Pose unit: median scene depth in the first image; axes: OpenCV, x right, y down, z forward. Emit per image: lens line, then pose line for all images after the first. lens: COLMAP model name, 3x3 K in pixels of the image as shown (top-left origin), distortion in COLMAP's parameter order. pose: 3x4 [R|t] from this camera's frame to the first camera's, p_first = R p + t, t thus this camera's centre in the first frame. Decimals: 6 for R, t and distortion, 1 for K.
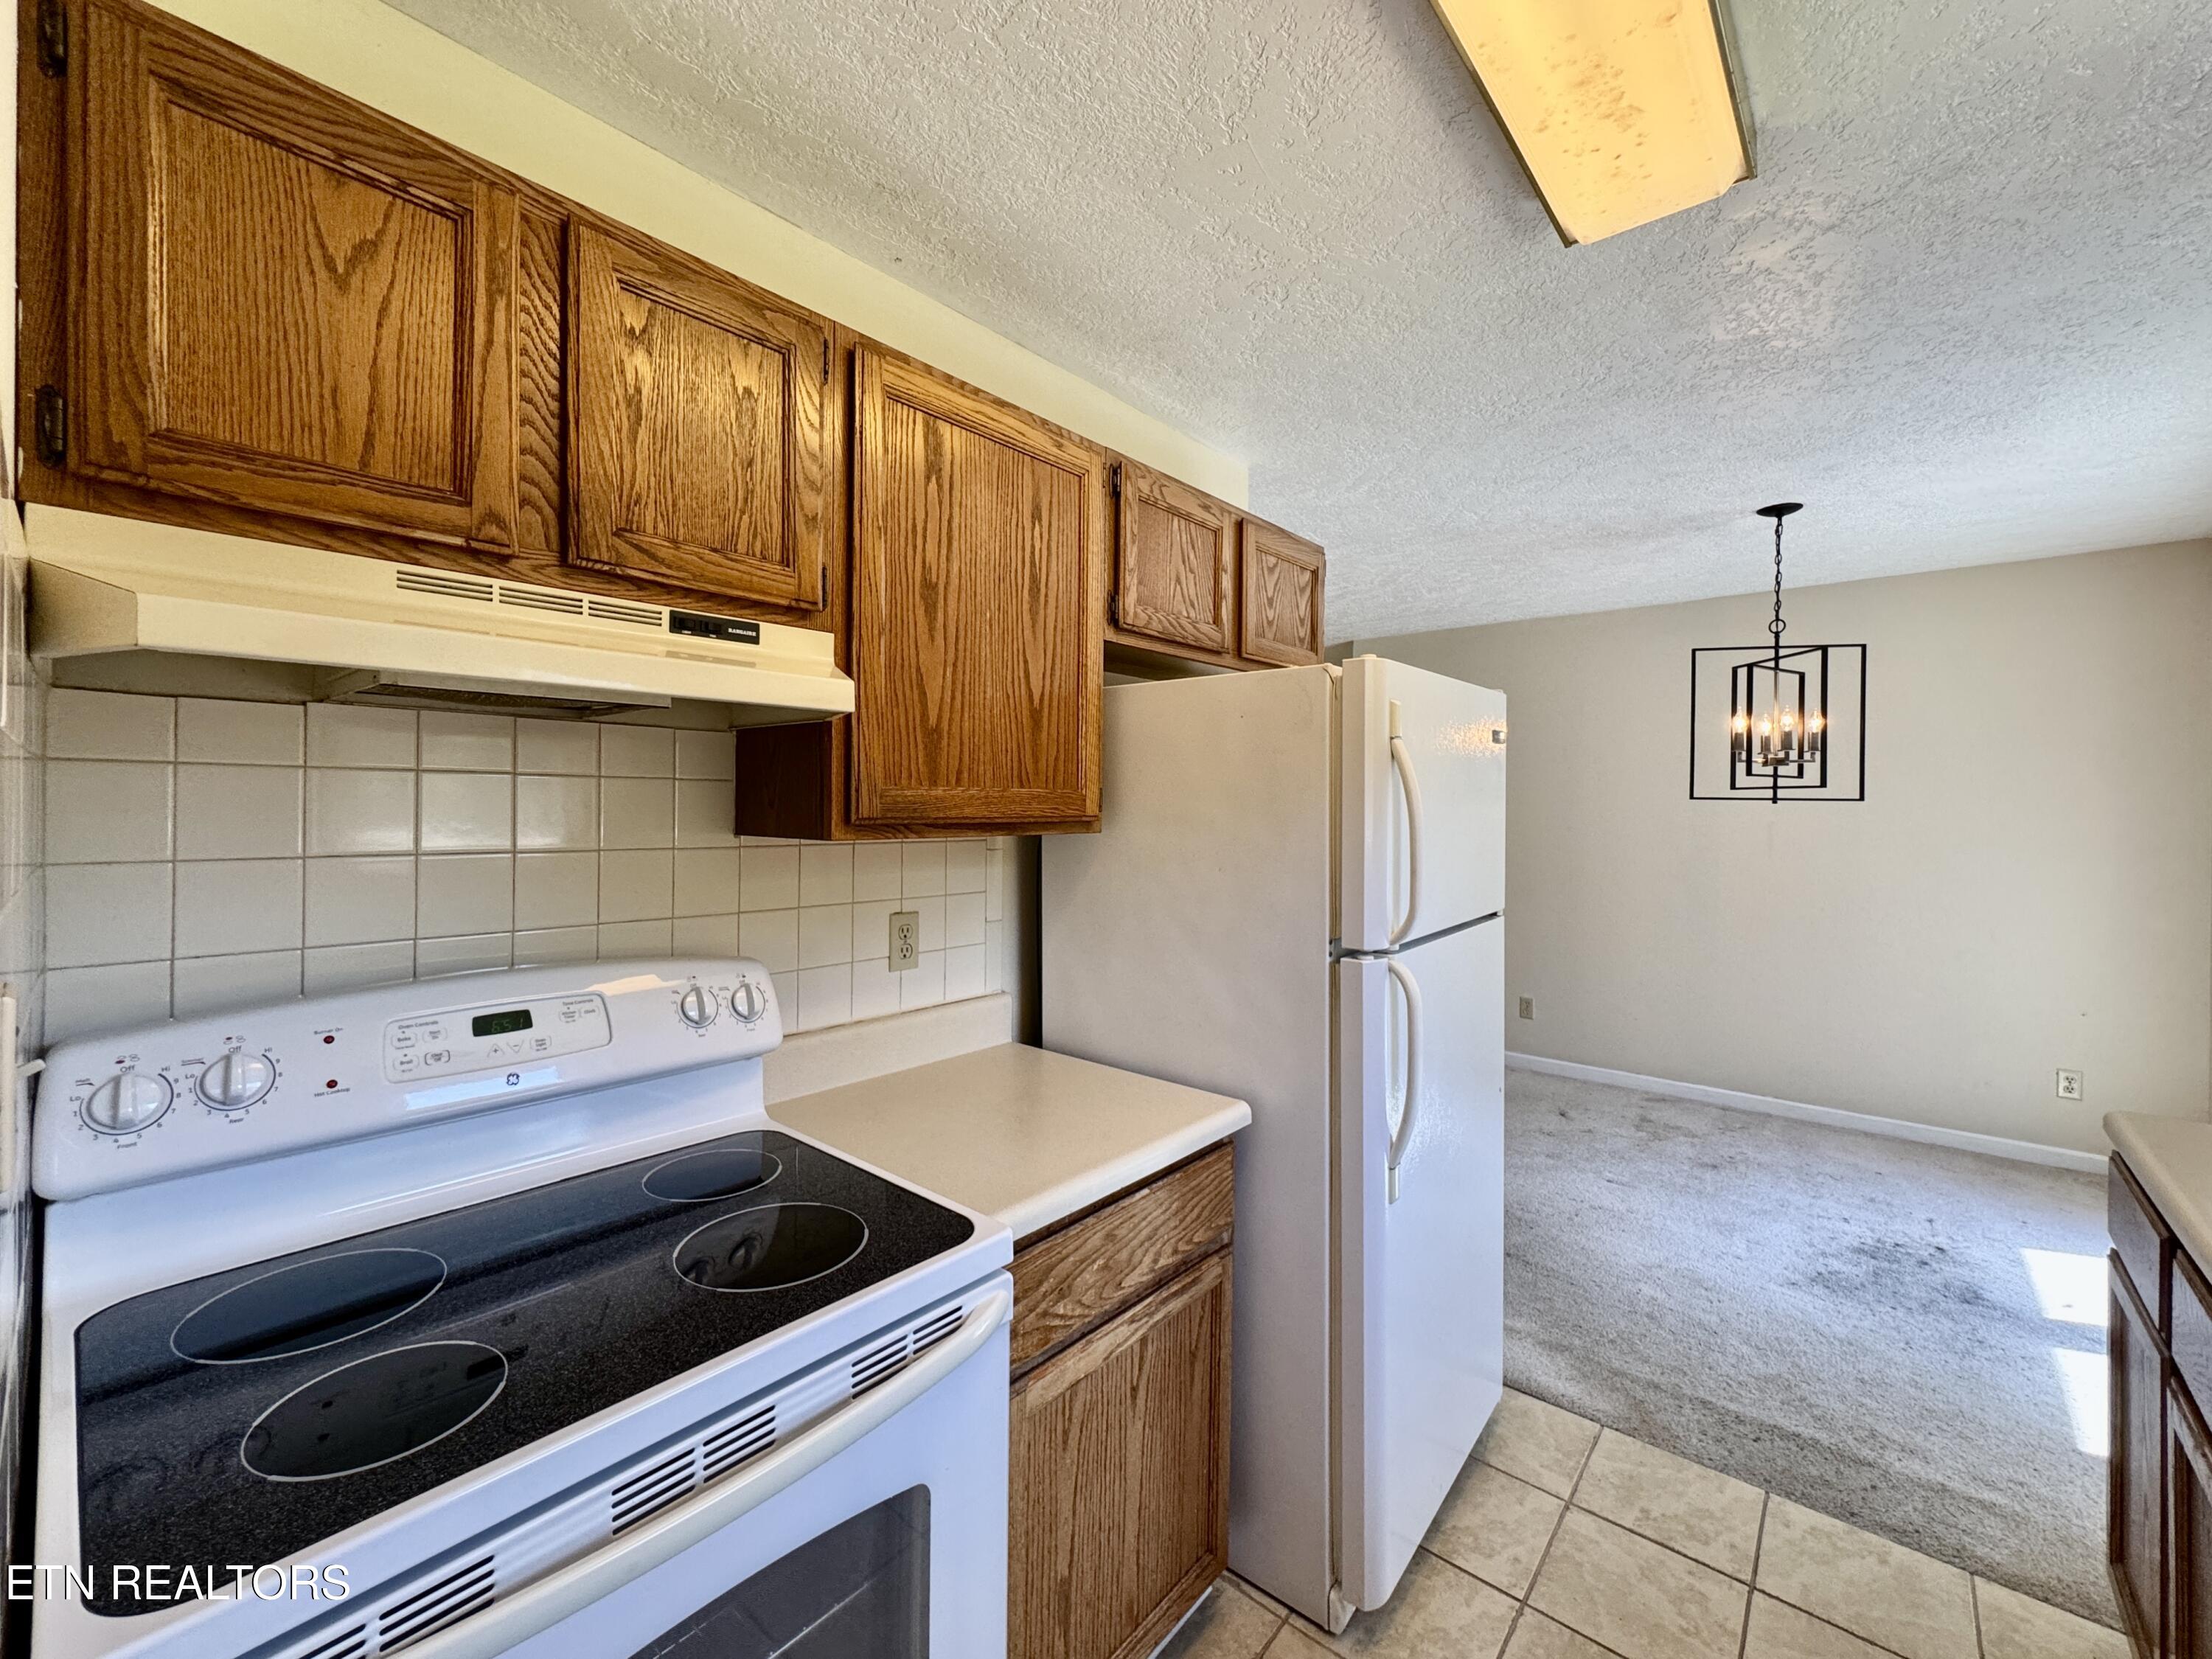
lens RADIAL K [[904.9, 0, 1110.7], [0, 904.9, 806.0], [0, 0, 1]] dist [-0.001475, 0.000511]
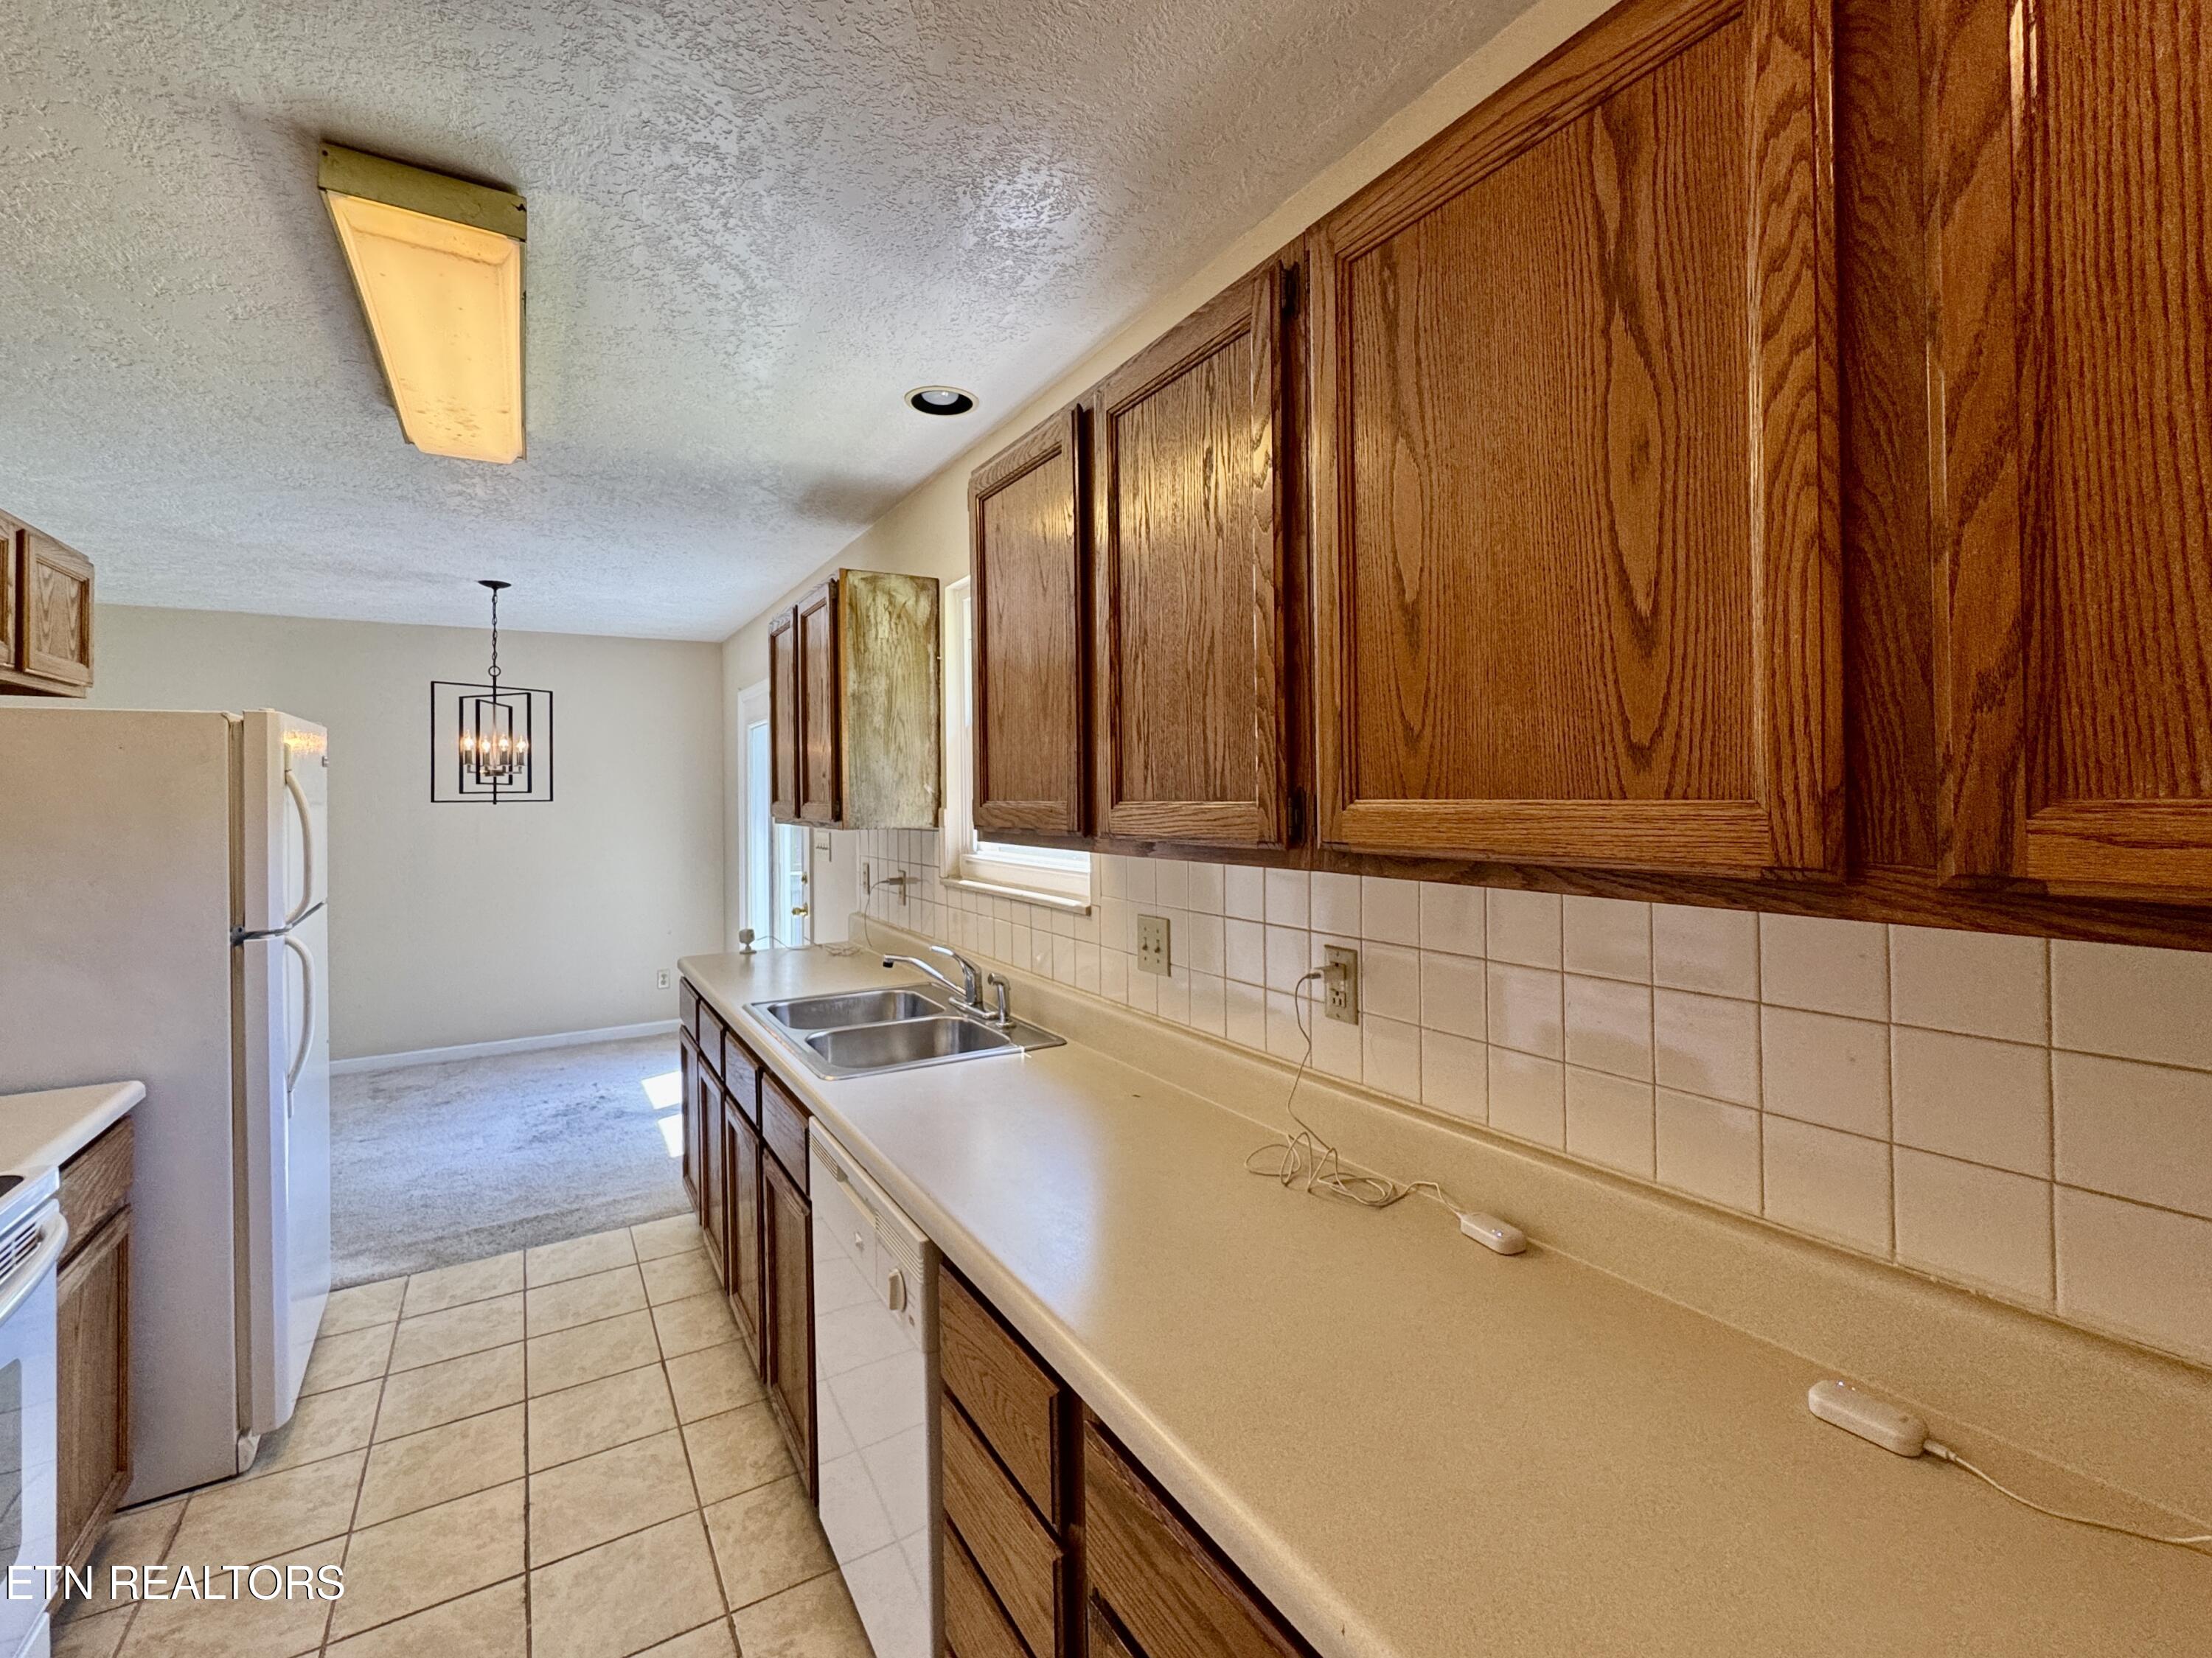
lens RADIAL K [[981.4, 0, 1083.2], [0, 981.4, 783.6], [0, 0, 1]] dist [0.005261, 0.000420]
pose [[0.339421, -0.004270, 0.940625, -0.441470], [0.016664, 0.999860, -0.001474, -0.022215], [-0.940487, 0.016175, 0.339445, -0.405031]]
